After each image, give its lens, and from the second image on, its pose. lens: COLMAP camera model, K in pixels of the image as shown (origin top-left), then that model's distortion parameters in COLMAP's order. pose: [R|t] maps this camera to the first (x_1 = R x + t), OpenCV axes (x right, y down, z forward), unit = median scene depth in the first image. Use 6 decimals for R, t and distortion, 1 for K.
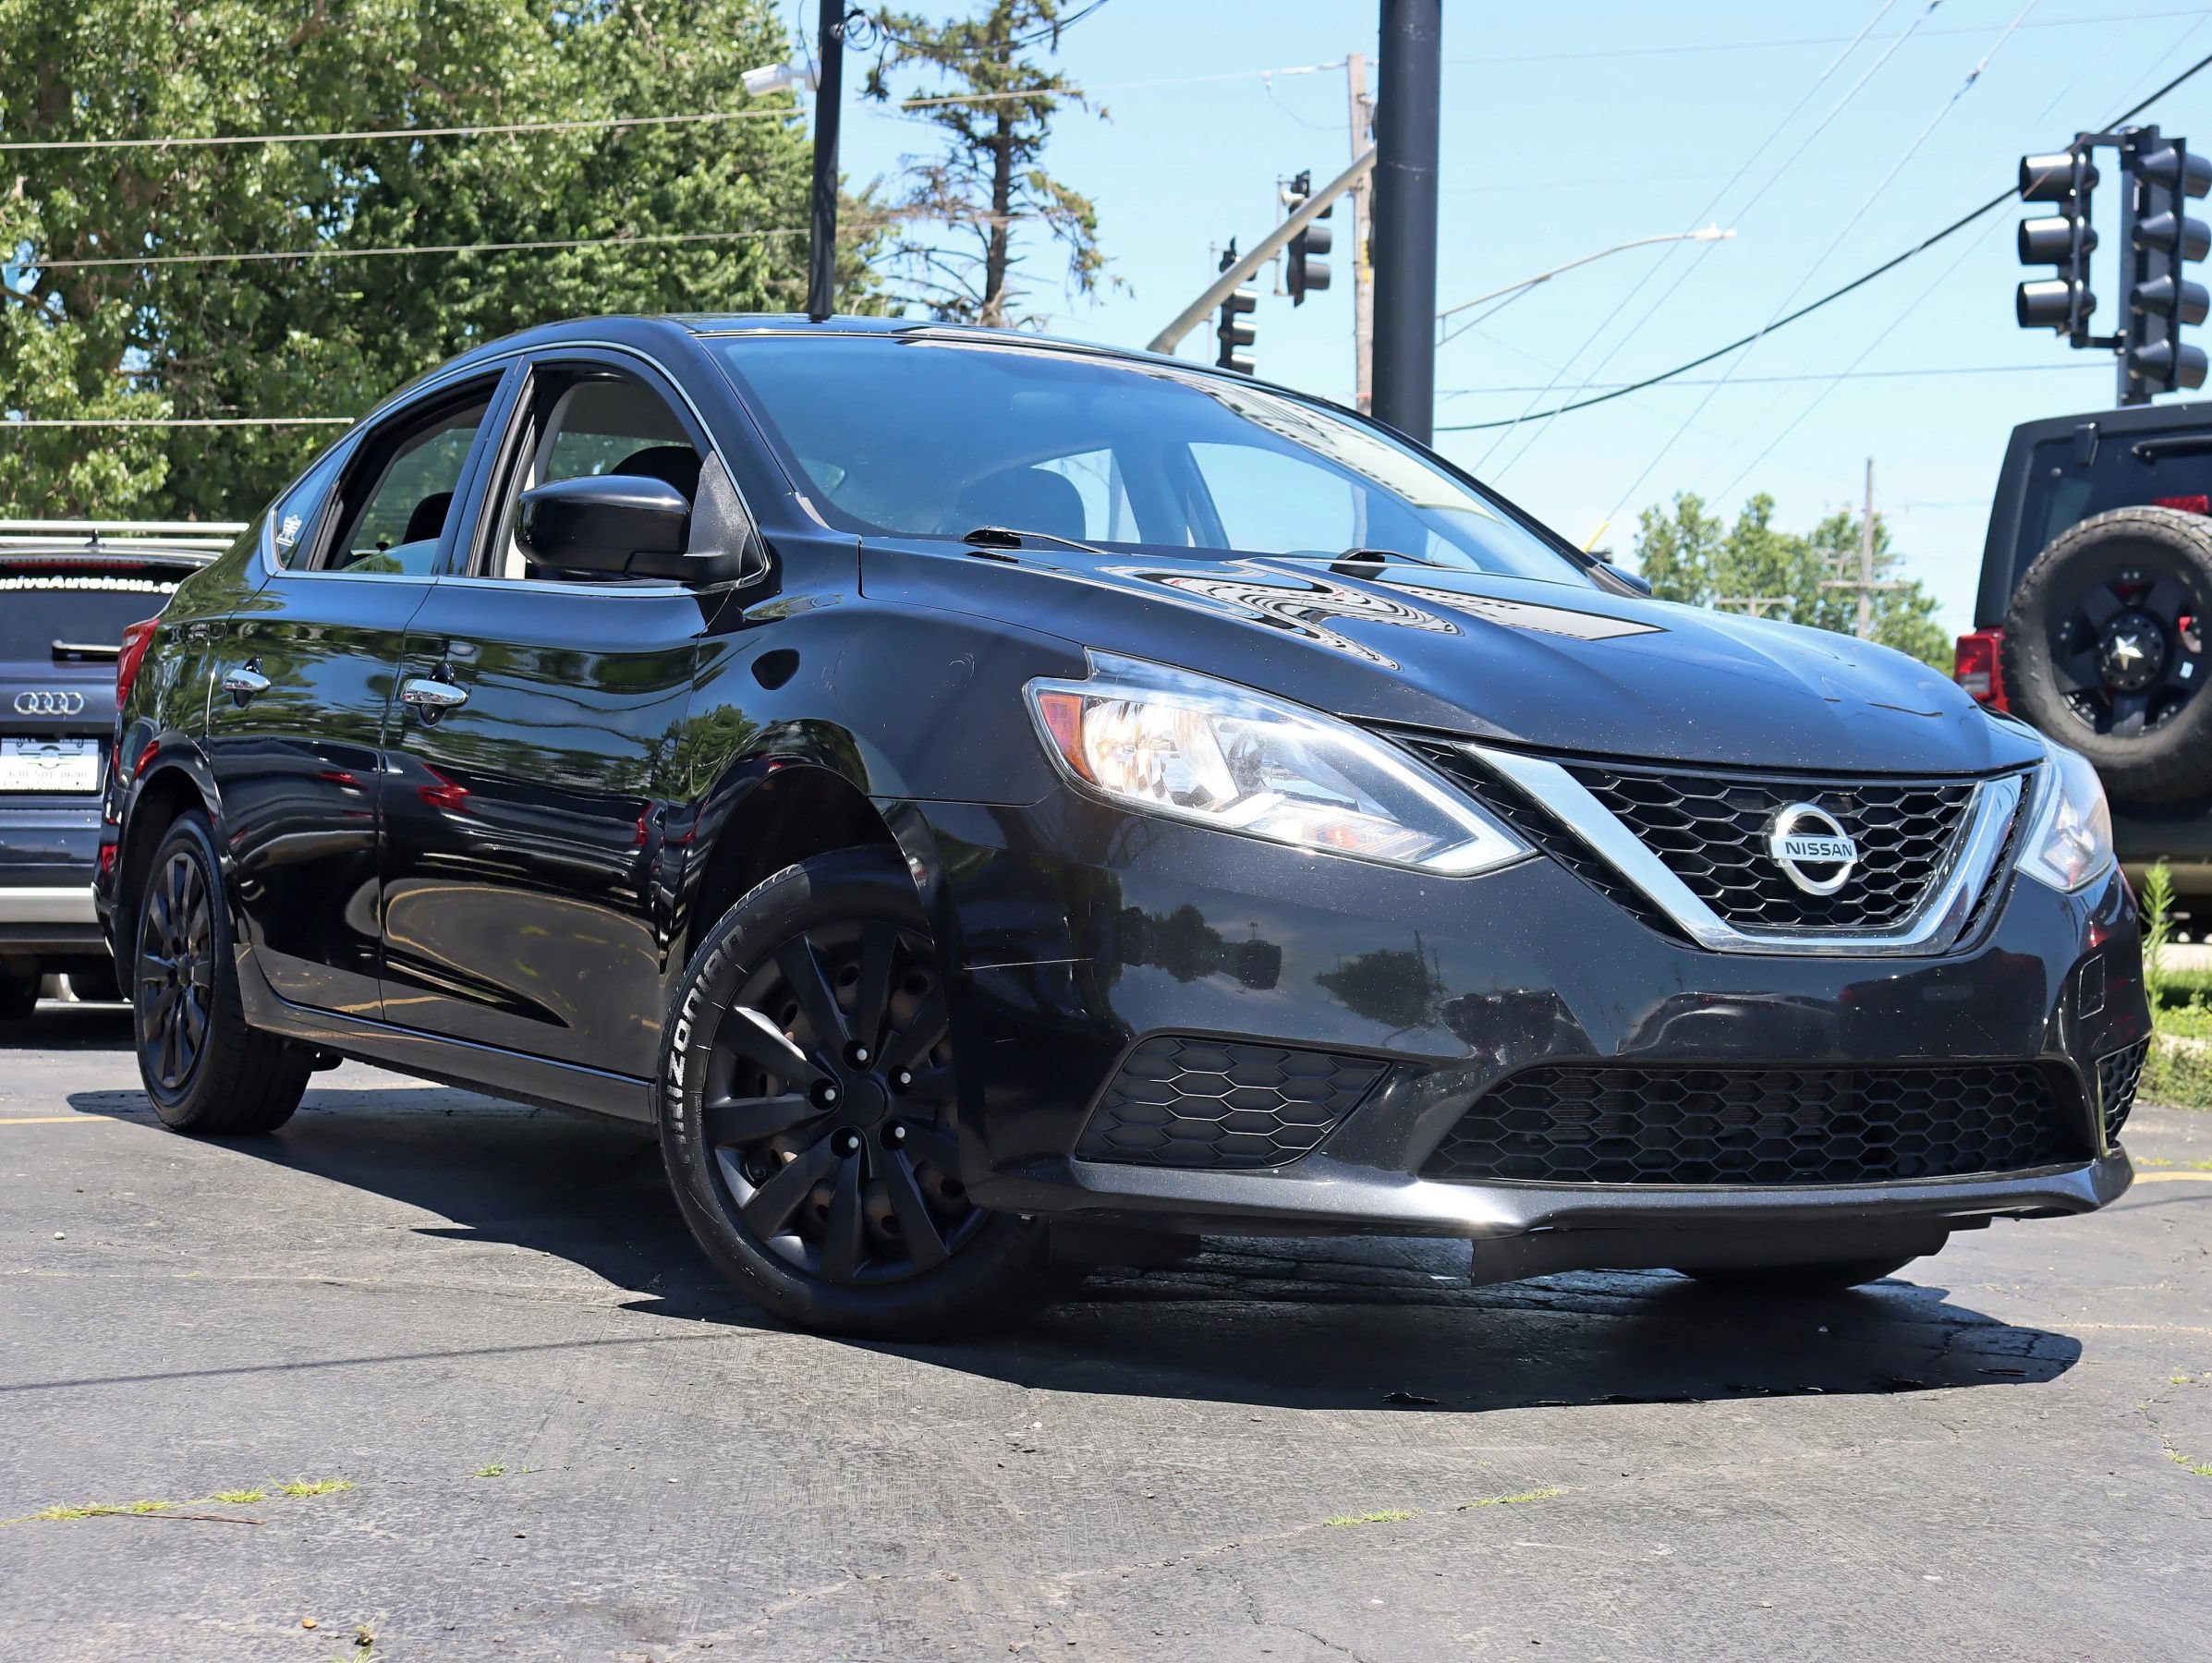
lens RADIAL K [[3484.6, 0, 1110.8], [0, 3484.6, 835.3], [0, 0, 1]] dist [-0.049968, 0.000000]
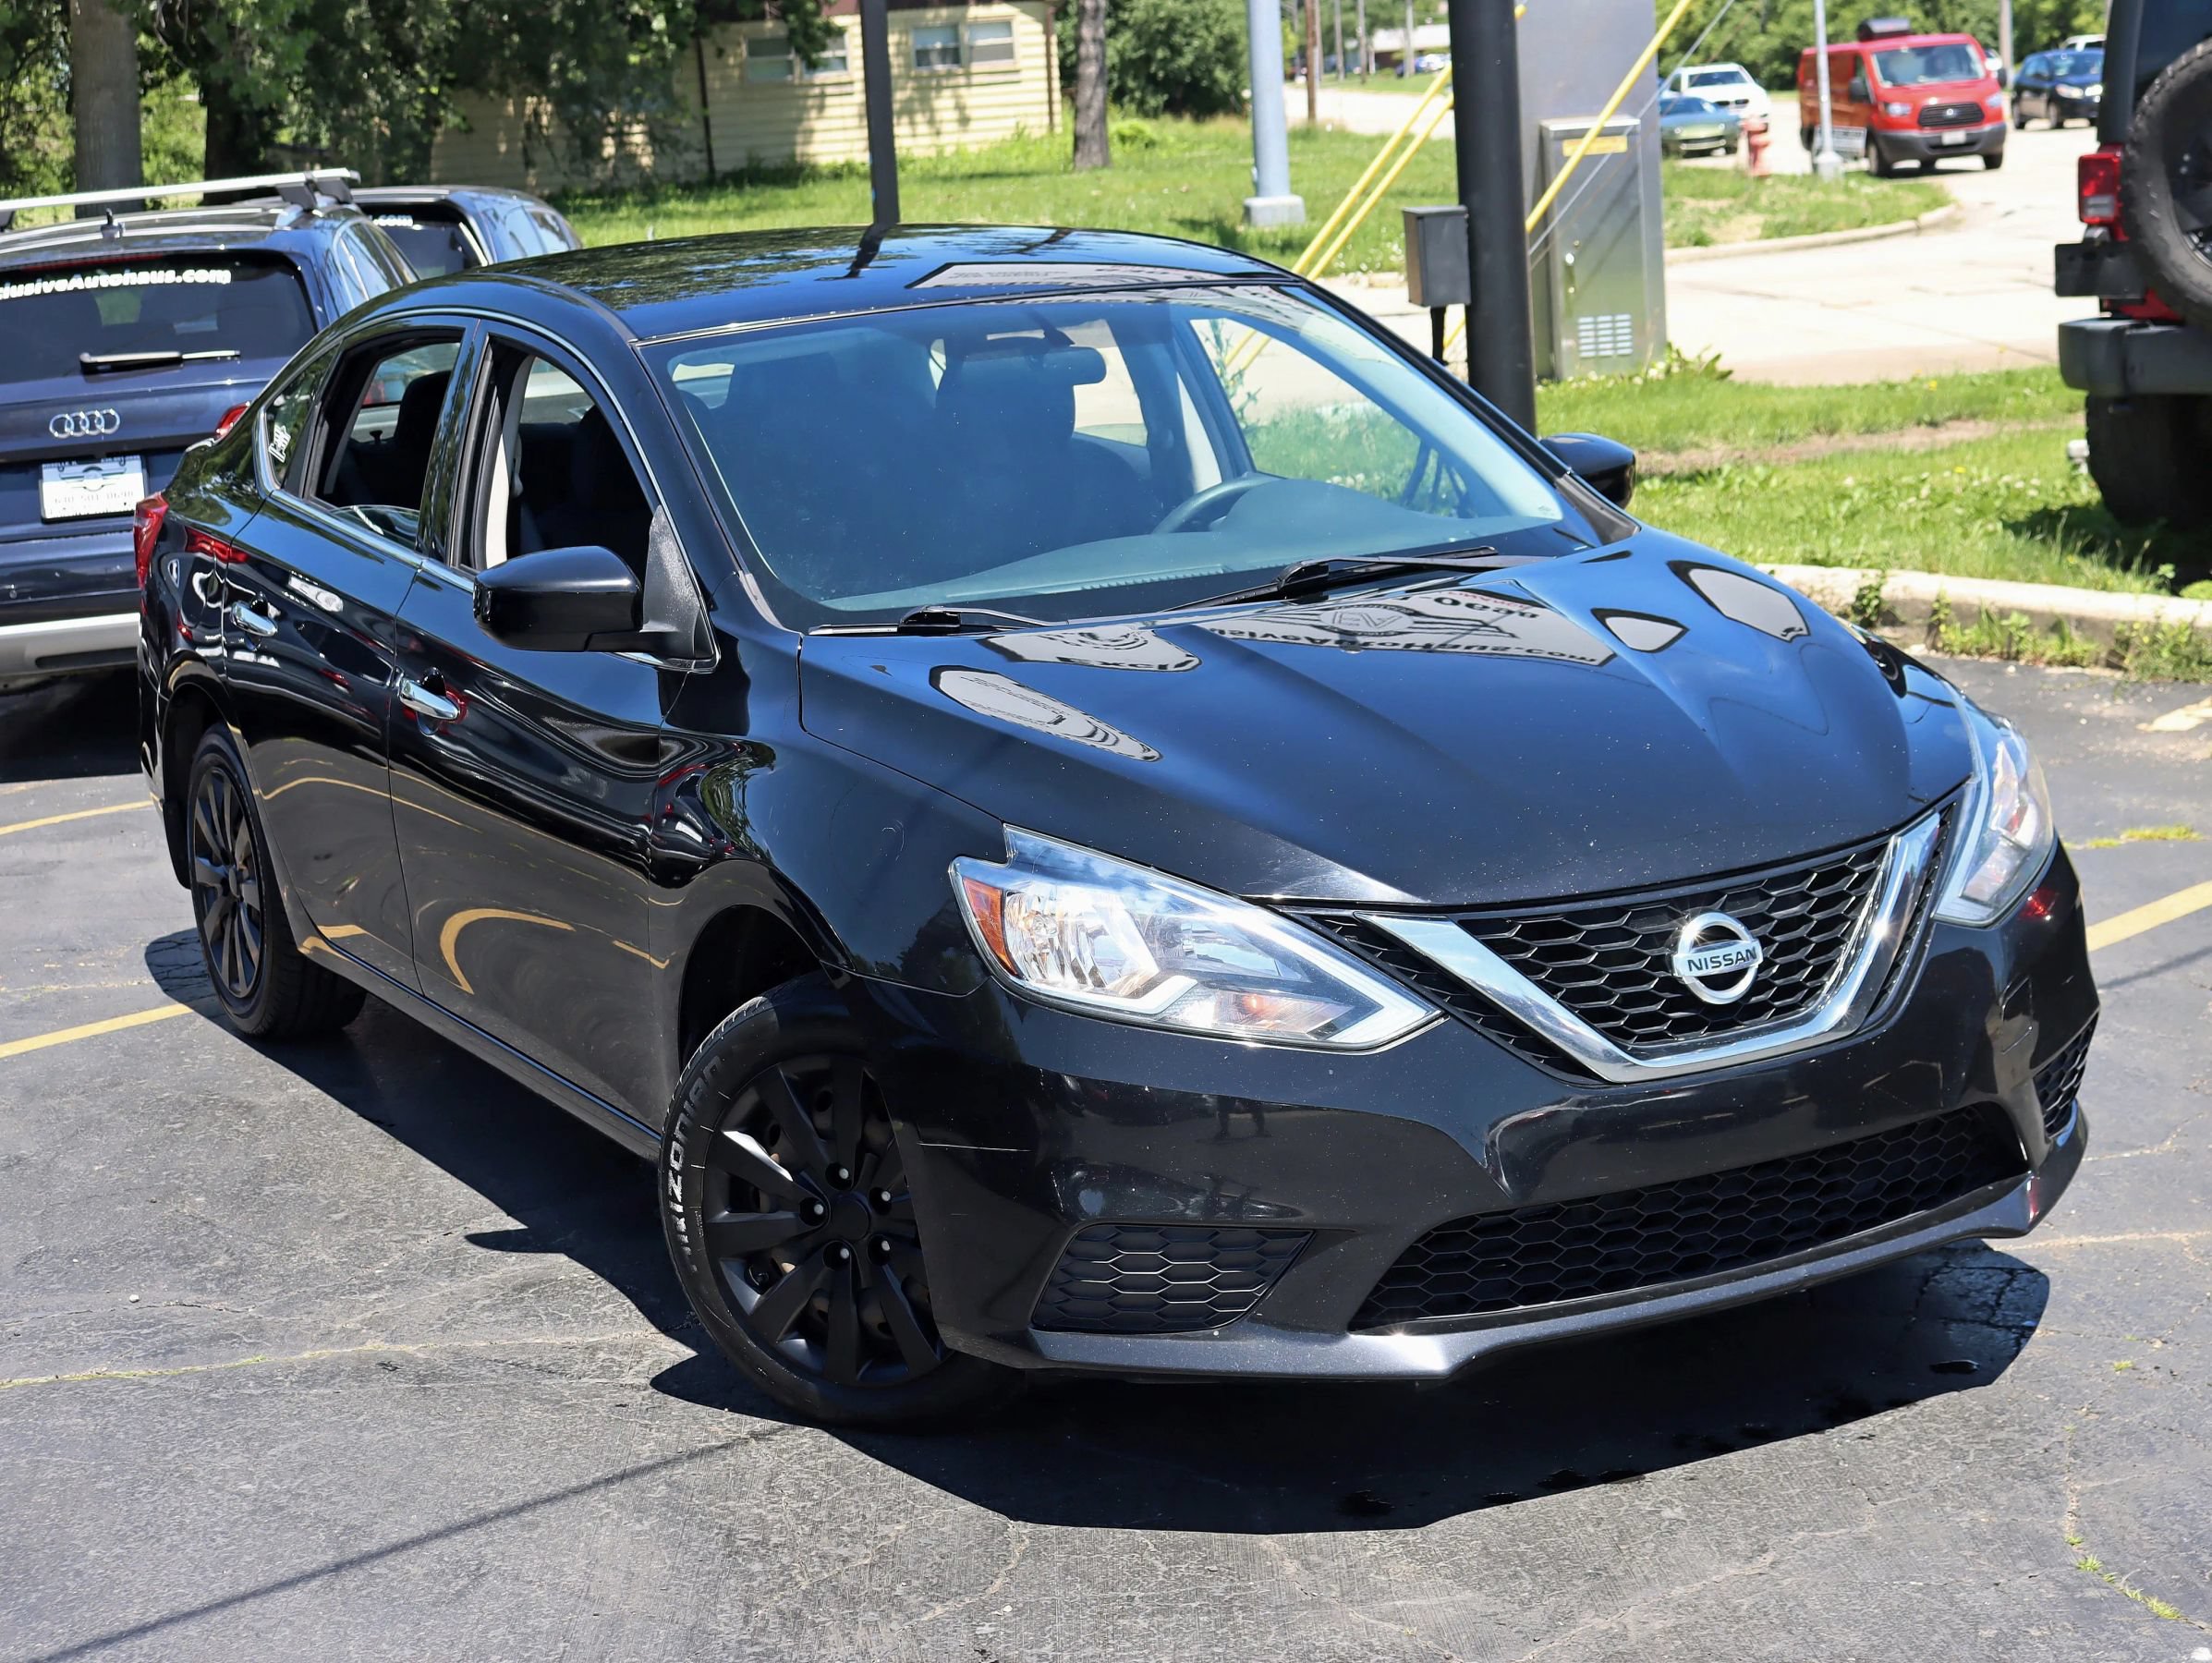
lens RADIAL K [[3782.5, 0, 1127.8], [0, 3782.5, 826.9], [0, 0, 1]] dist [-0.032048, 0.000000]
pose [[0.994874, -0.082373, -0.058648, 0.081028], [0.091950, 0.978285, 0.185749, -0.219994], [0.042074, -0.190190, 0.980845, -0.092608]]
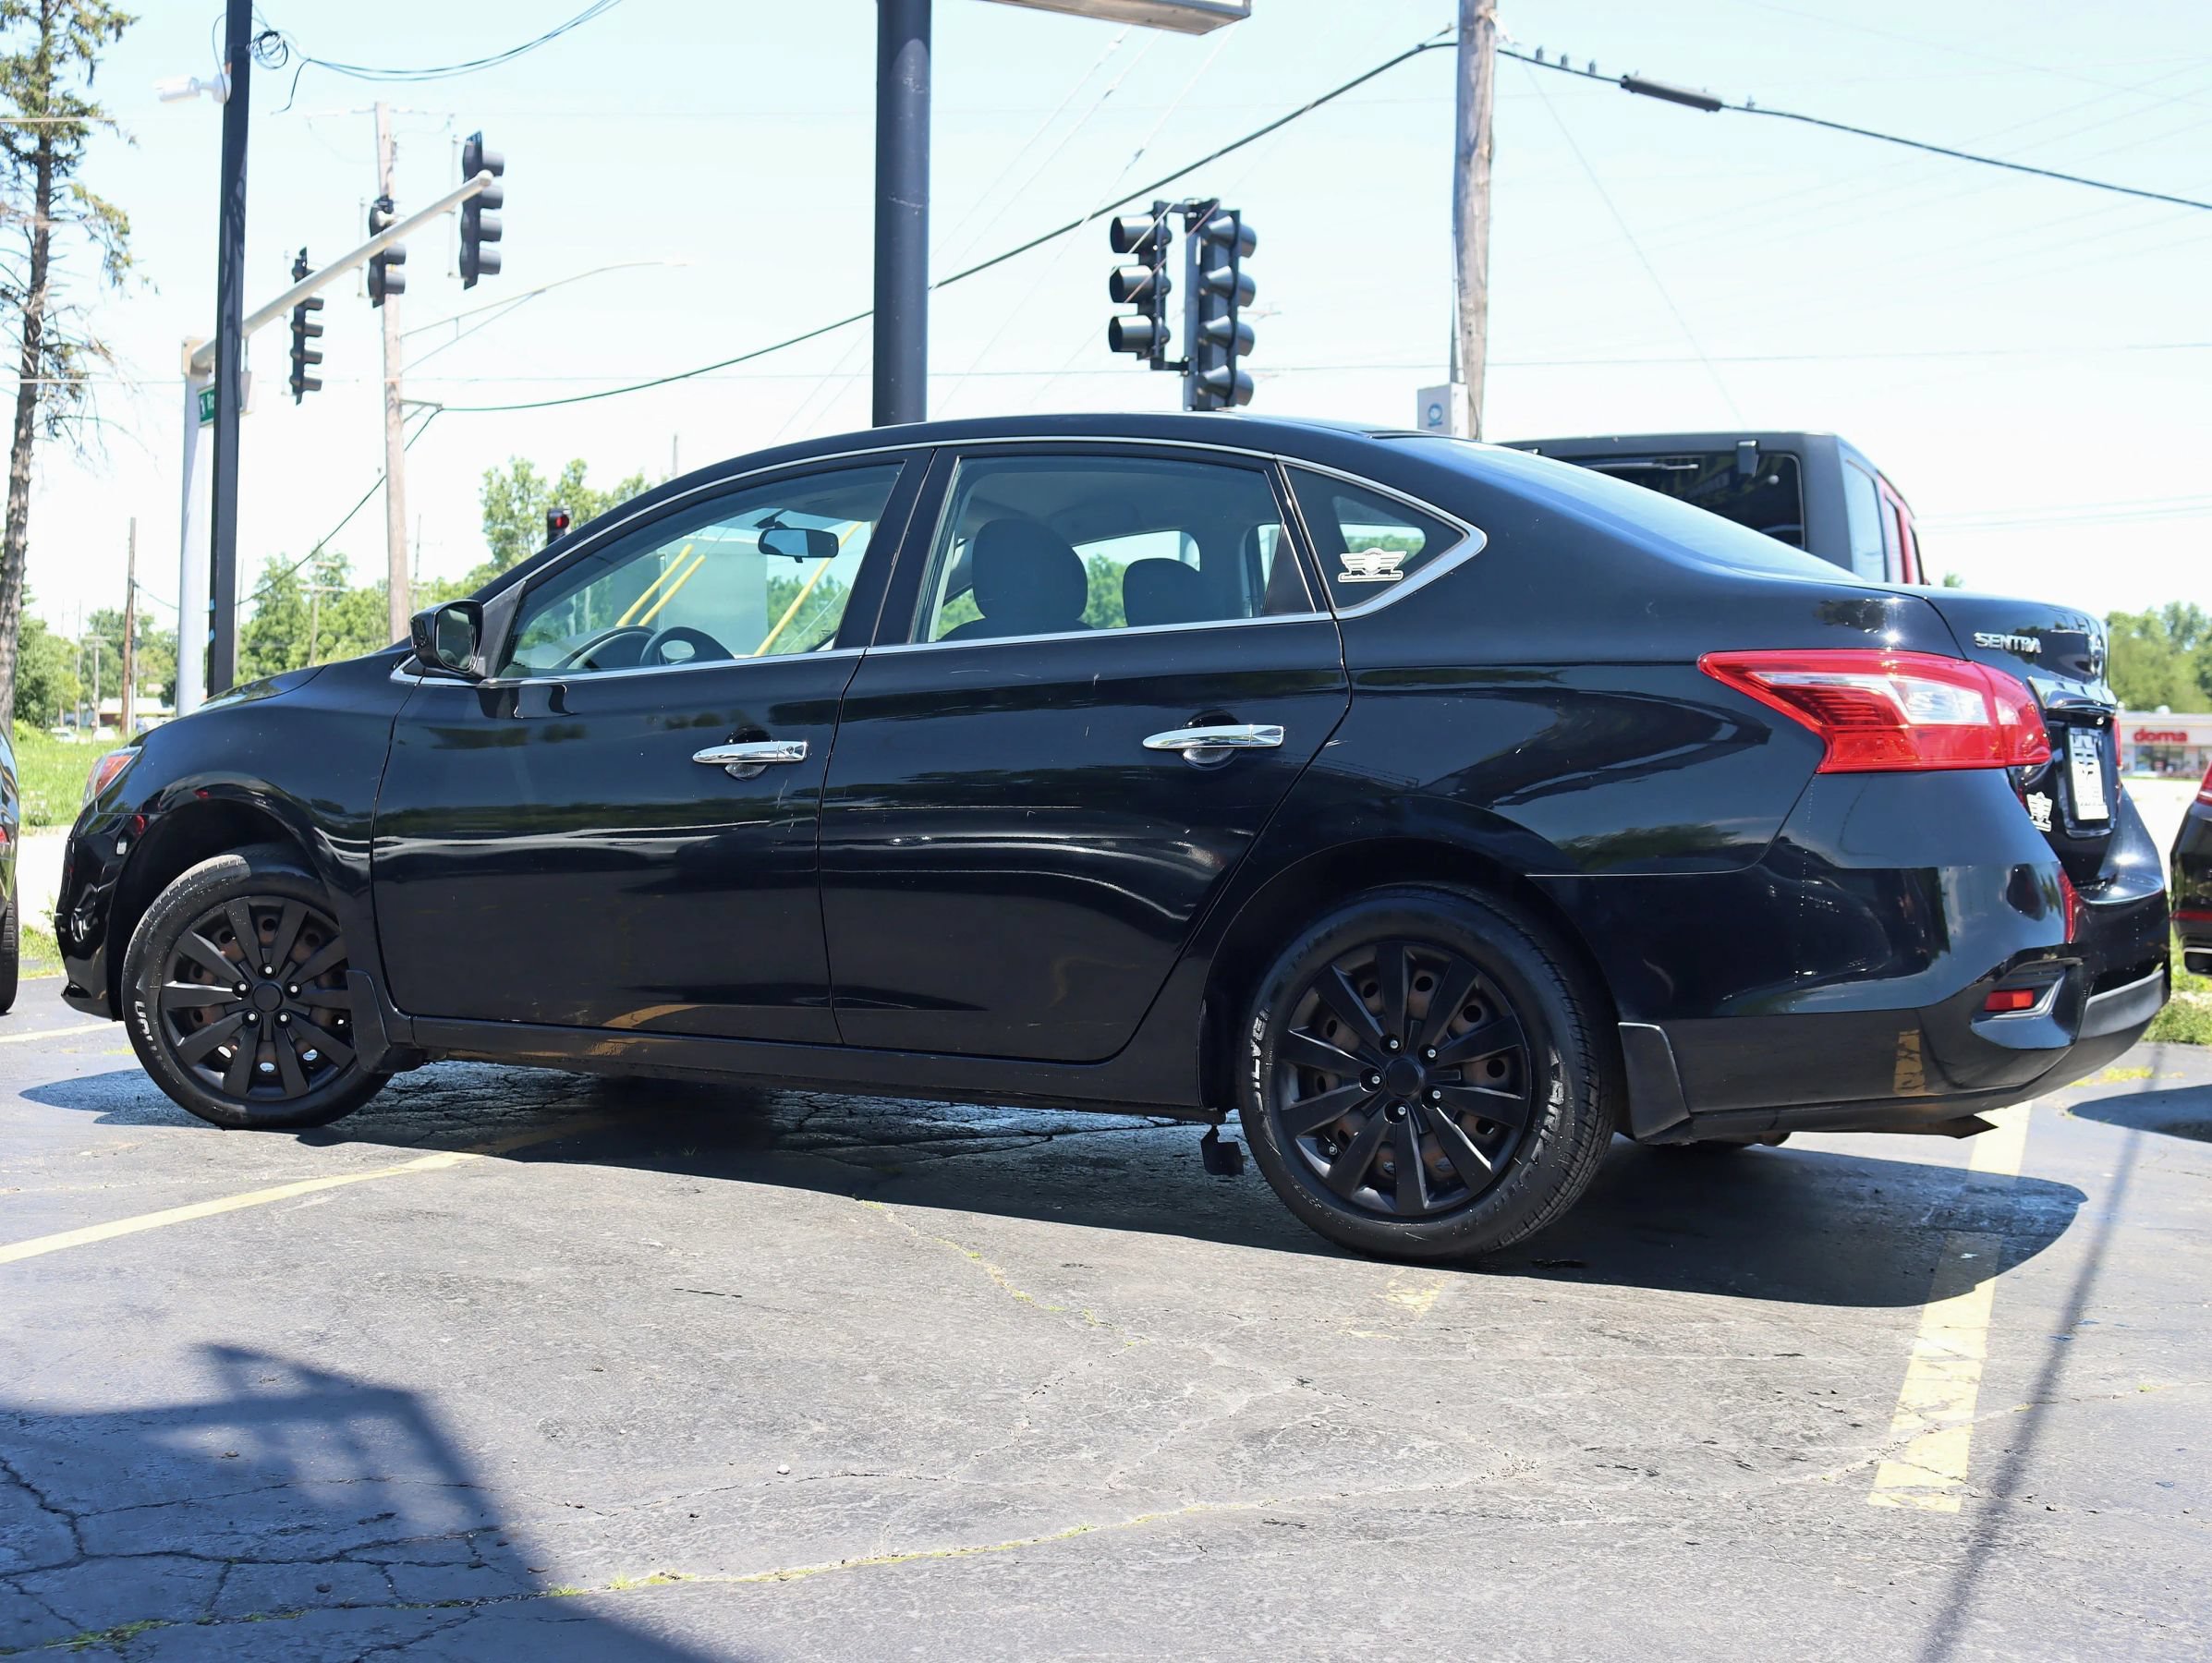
lens RADIAL K [[2690.1, 0, 1102.9], [0, 2690.1, 813.3], [0, 0, 1]] dist [-0.092192, 0.000000]
pose [[0.932545, -0.020993, 0.360444, -0.474688], [0.009051, 0.999354, 0.034788, -0.057332], [-0.360941, -0.029179, 0.932132, 0.390113]]
